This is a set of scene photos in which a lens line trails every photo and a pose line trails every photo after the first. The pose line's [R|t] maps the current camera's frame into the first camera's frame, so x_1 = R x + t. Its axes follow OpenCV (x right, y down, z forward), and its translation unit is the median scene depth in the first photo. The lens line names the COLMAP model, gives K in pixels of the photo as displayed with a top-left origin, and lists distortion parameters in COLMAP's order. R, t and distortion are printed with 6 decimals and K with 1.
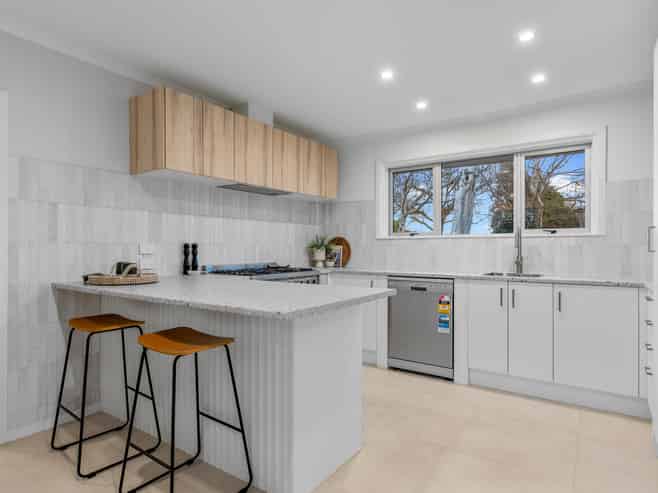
lens RADIAL K [[396.4, 0, 329.0], [0, 396.4, 246.5], [0, 0, 1]] dist [0.000108, 0.000022]
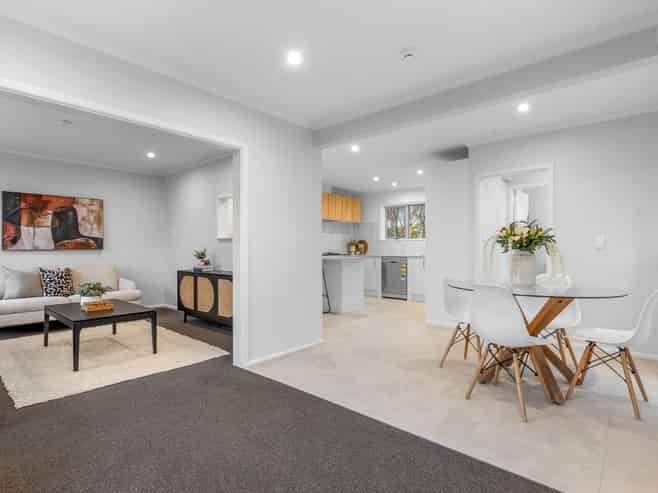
lens RADIAL K [[346.6, 0, 329.0], [0, 346.6, 246.5], [0, 0, 1]] dist [-0.001246, -0.000288]
pose [[0.993553, -0.003032, -0.113332, 0.064810], [0.002945, 0.999995, -0.000927, 0.012280], [0.113334, 0.000587, 0.993557, -0.901450]]
